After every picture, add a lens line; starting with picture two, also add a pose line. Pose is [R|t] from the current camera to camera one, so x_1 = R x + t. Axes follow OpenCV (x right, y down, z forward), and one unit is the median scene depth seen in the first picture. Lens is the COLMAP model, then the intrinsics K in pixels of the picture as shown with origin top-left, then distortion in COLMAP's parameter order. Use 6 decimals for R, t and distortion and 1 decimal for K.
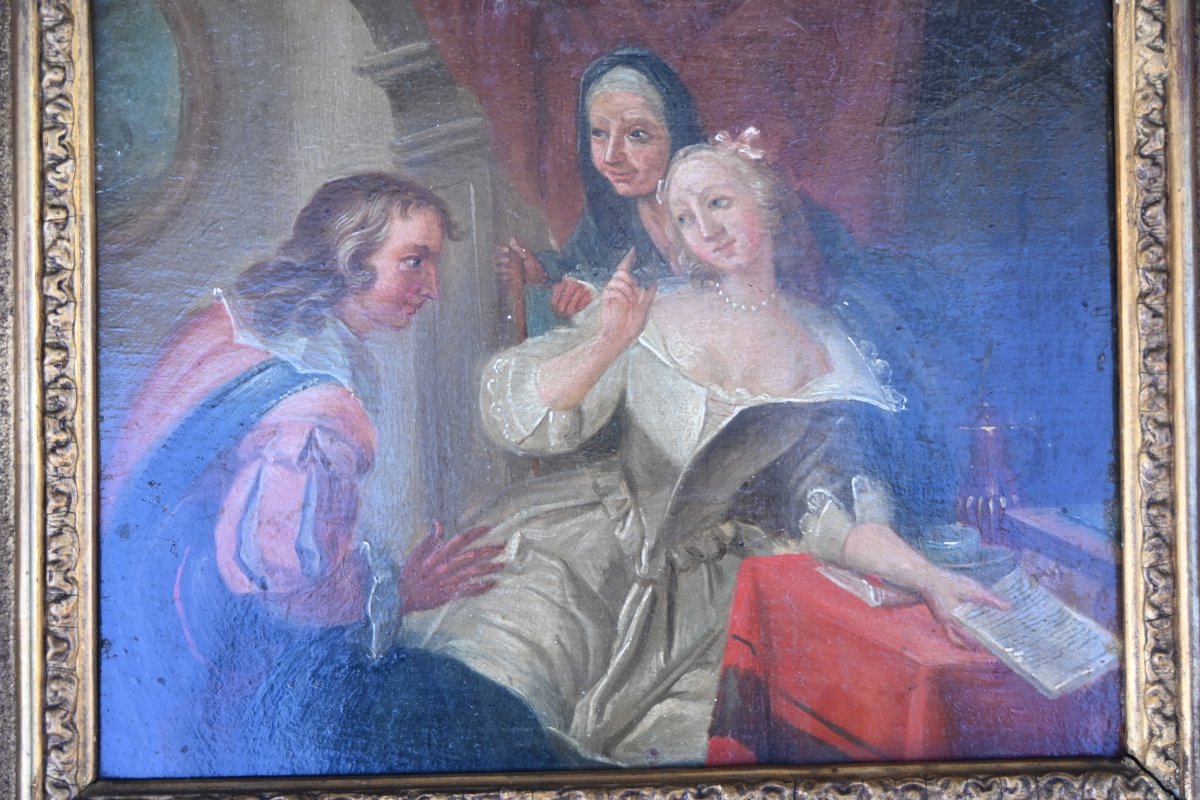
lens RADIAL K [[1607.2, 0, 605.4], [0, 1607.2, 391.2], [0, 0, 1]] dist [0.027217, -0.038479]
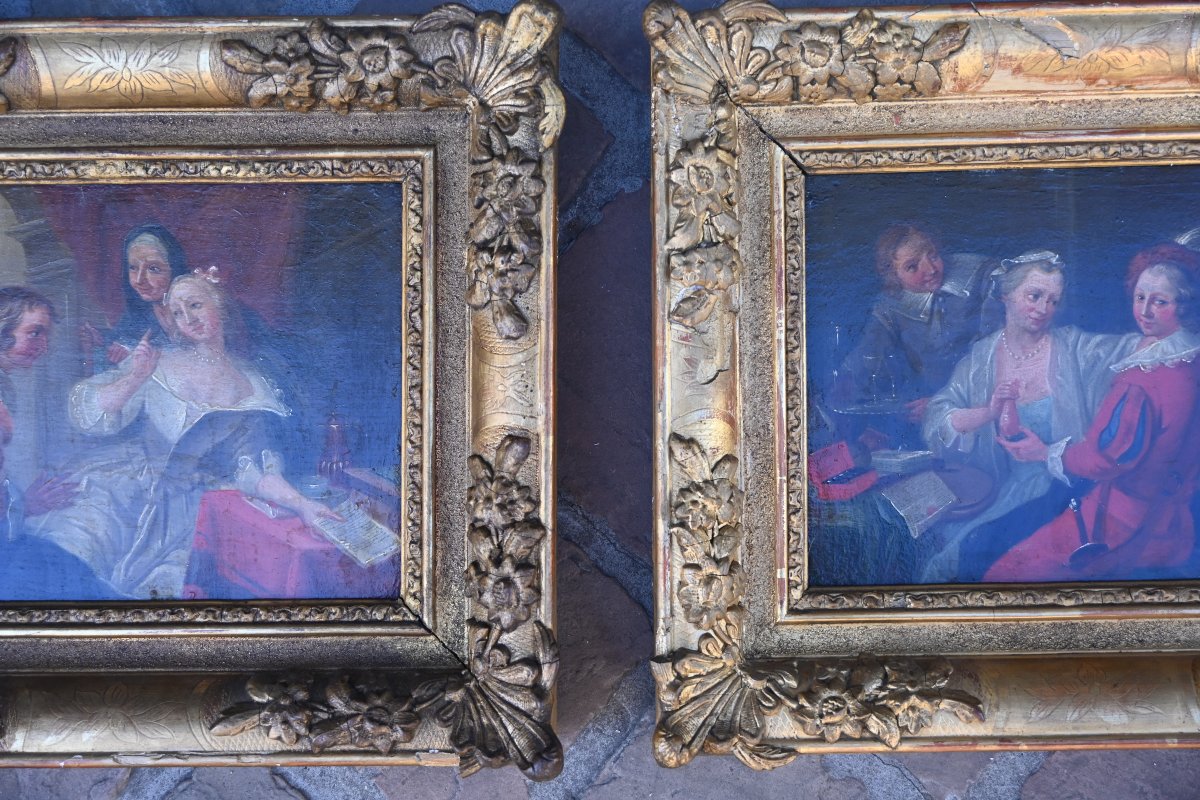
lens RADIAL K [[1607.2, 0, 605.4], [0, 1607.2, 391.2], [0, 0, 1]] dist [0.027217, -0.038479]
pose [[0.999617, 0.016770, -0.021999, 0.602924], [-0.016766, 0.999859, 0.000387, -0.024358], [0.022002, -0.000018, 0.999758, -0.902611]]
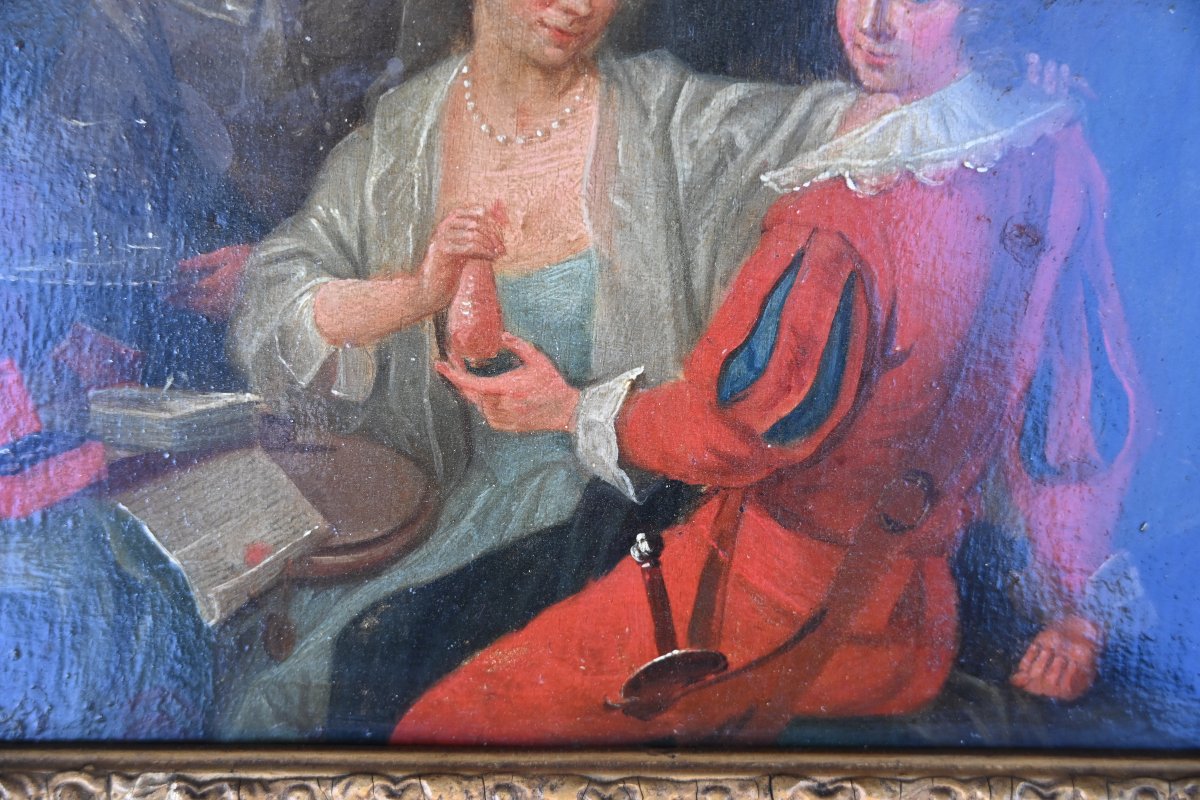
lens RADIAL K [[1607.2, 0, 605.4], [0, 1607.2, 391.2], [0, 0, 1]] dist [0.027217, -0.038479]
pose [[0.998325, 0.051854, 0.025677, 1.081785], [-0.055717, 0.981192, 0.184816, -0.095507], [-0.015610, -0.185937, 0.982438, 0.344529]]
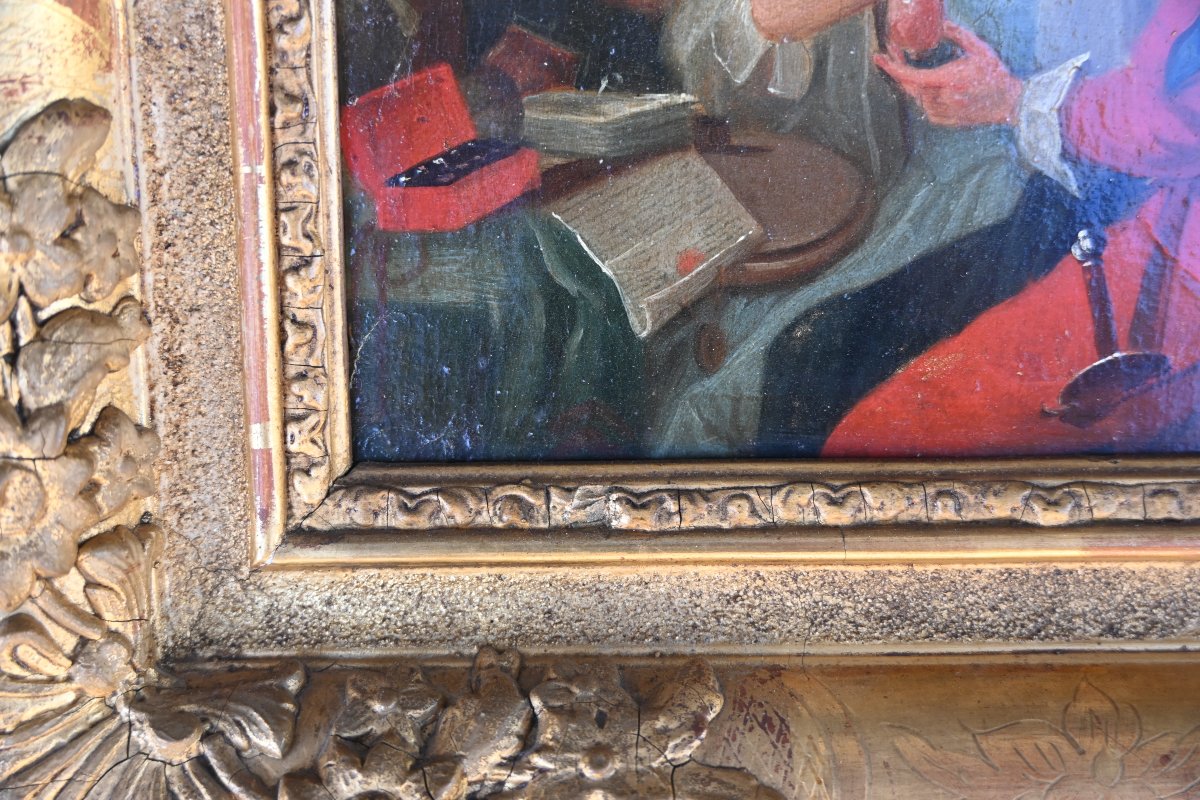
lens RADIAL K [[1607.2, 0, 605.4], [0, 1607.2, 391.2], [0, 0, 1]] dist [0.027217, -0.038479]
pose [[0.999401, 0.026486, -0.022253, 0.932421], [-0.021237, 0.977534, 0.209706, 0.022347], [0.027307, -0.209108, 0.977511, 0.334078]]
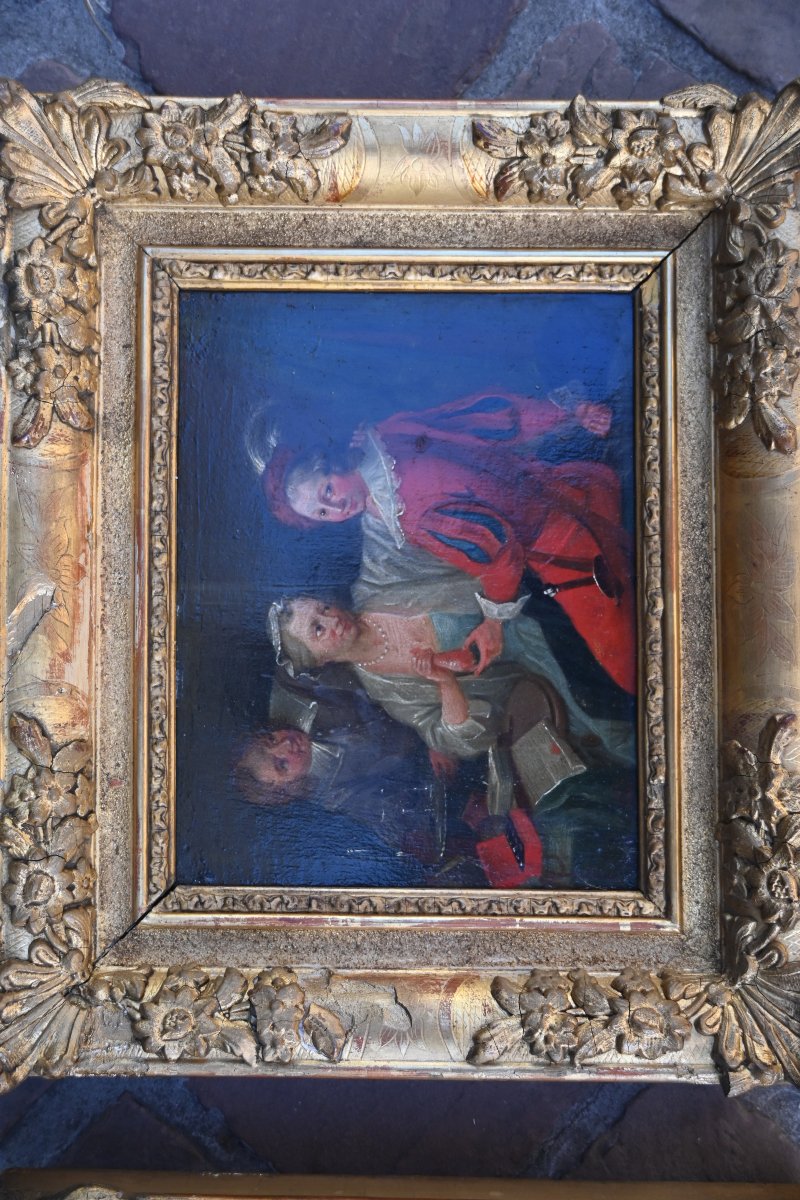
lens RADIAL K [[1607.2, 0, 390.1], [0, 1607.2, 596.1], [0, 0, 1]] dist [0.027217, -0.038479]
pose [[0.036687, -0.998197, 0.047516, 1.026780], [0.999196, 0.037410, 0.014412, -0.094757], [-0.016163, 0.046949, 0.998767, -0.694940]]
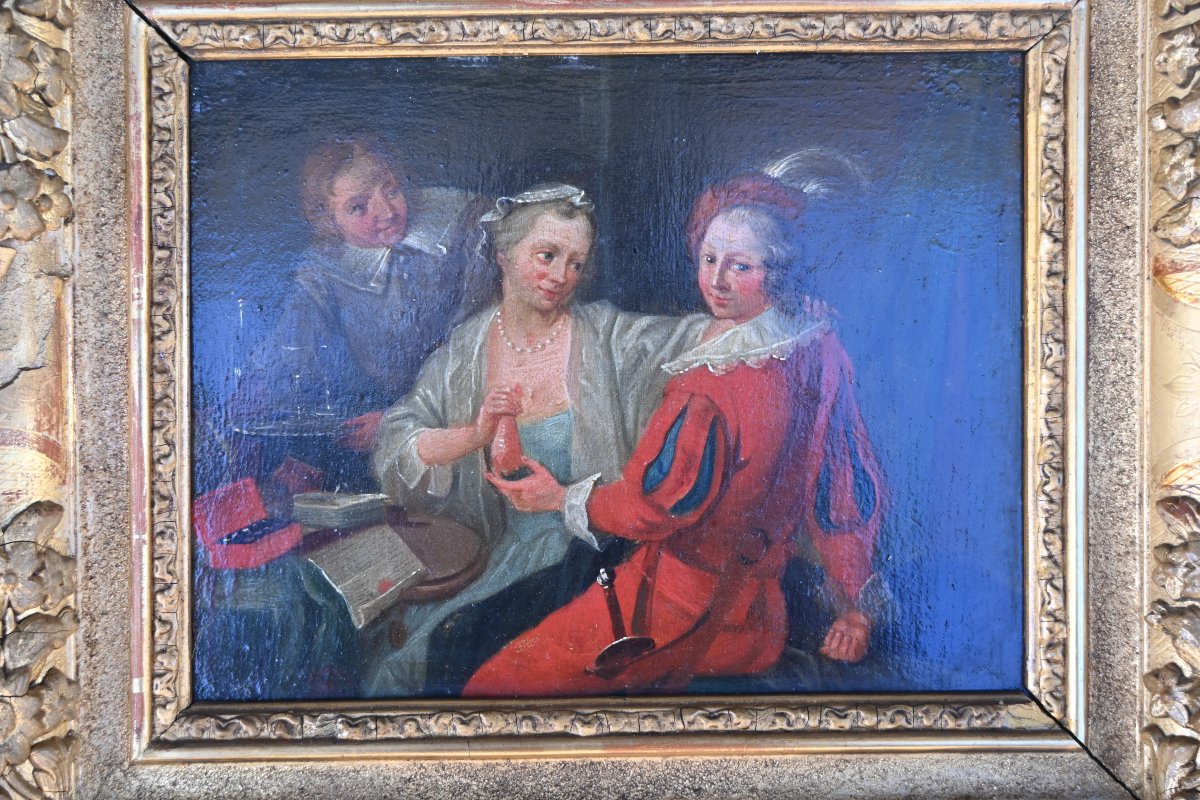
lens RADIAL K [[1607.2, 0, 605.4], [0, 1607.2, 391.2], [0, 0, 1]] dist [0.027217, -0.038479]
pose [[0.999672, 0.025604, 0.000053, 1.117335], [-0.025590, 0.999043, 0.035461, -0.085991], [0.000855, -0.035451, 0.999371, -0.210461]]
